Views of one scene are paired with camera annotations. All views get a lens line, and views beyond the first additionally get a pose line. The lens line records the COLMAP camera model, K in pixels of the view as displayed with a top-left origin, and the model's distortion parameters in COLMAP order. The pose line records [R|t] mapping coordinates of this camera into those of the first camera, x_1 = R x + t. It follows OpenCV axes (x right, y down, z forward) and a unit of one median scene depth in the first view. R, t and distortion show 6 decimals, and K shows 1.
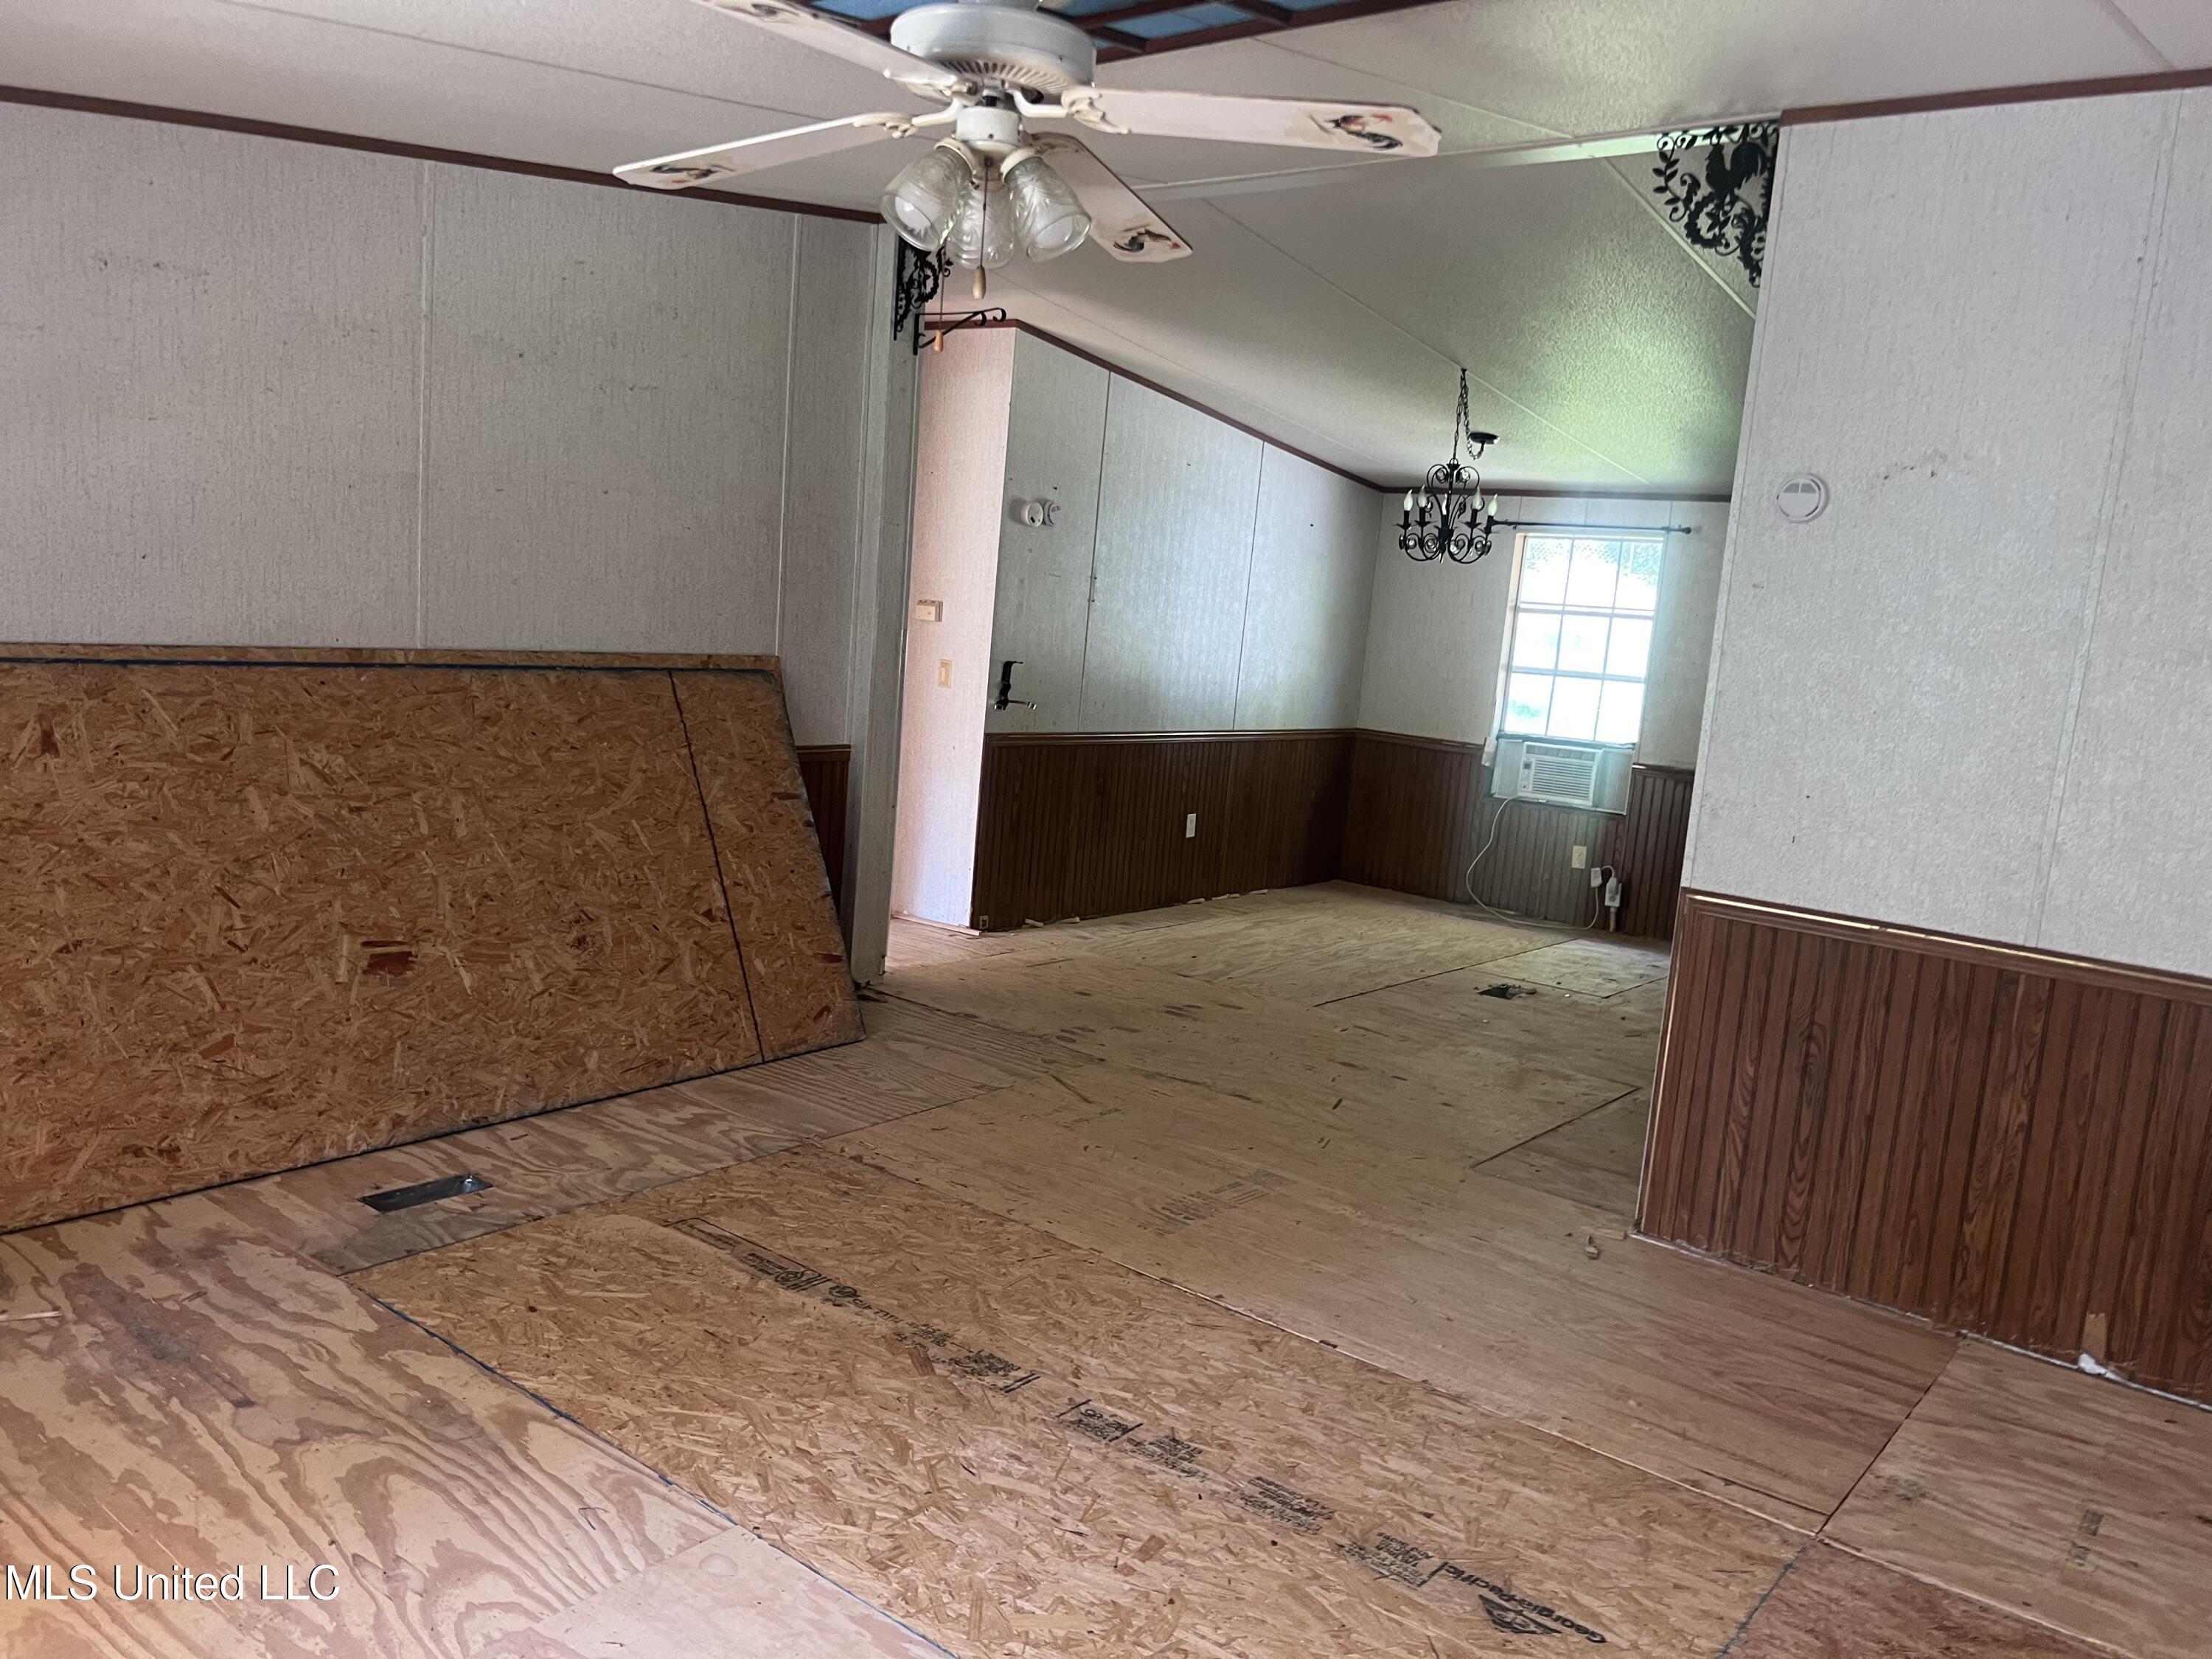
lens RADIAL K [[1645.9, 0, 1106.7], [0, 1645.9, 837.9], [0, 0, 1]] dist [0.035258, -0.042710]
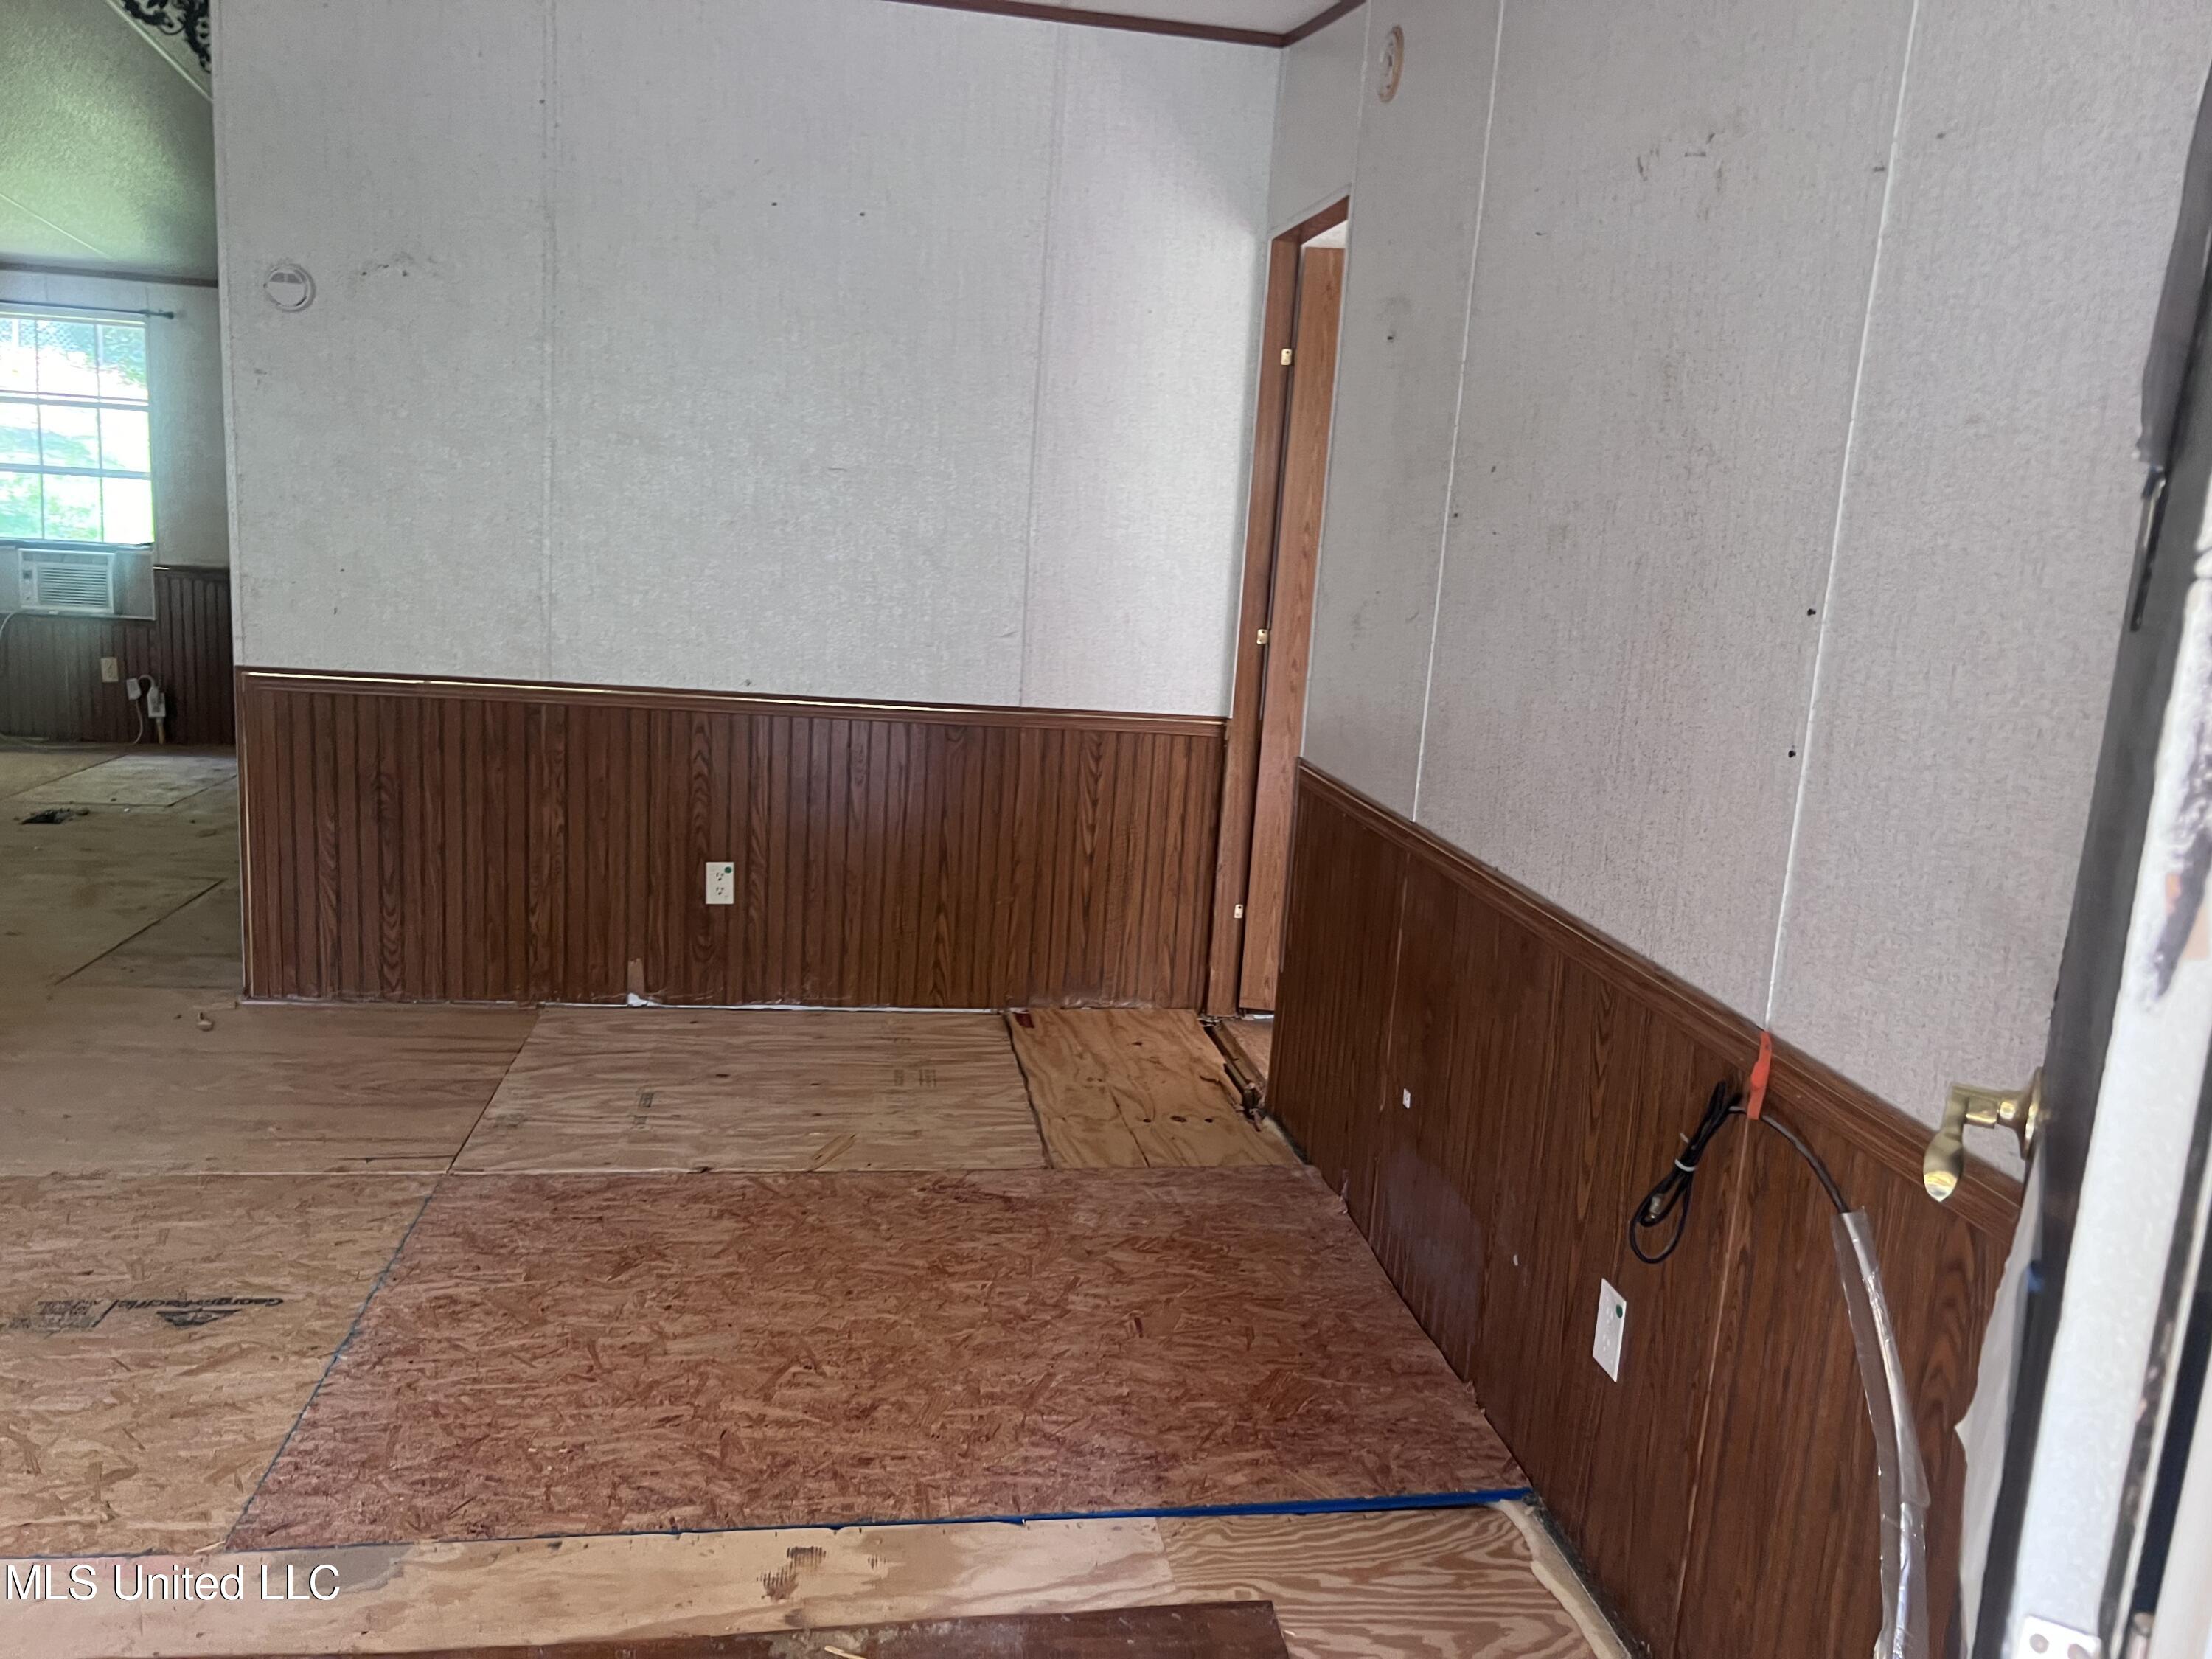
lens RADIAL K [[1645.9, 0, 1106.7], [0, 1645.9, 837.9], [0, 0, 1]] dist [0.035258, -0.042710]
pose [[0.673415, -0.177424, 0.717658, -0.056105], [0.092793, 0.983382, 0.156045, 0.026159], [-0.733418, -0.038489, 0.678688, -0.128708]]
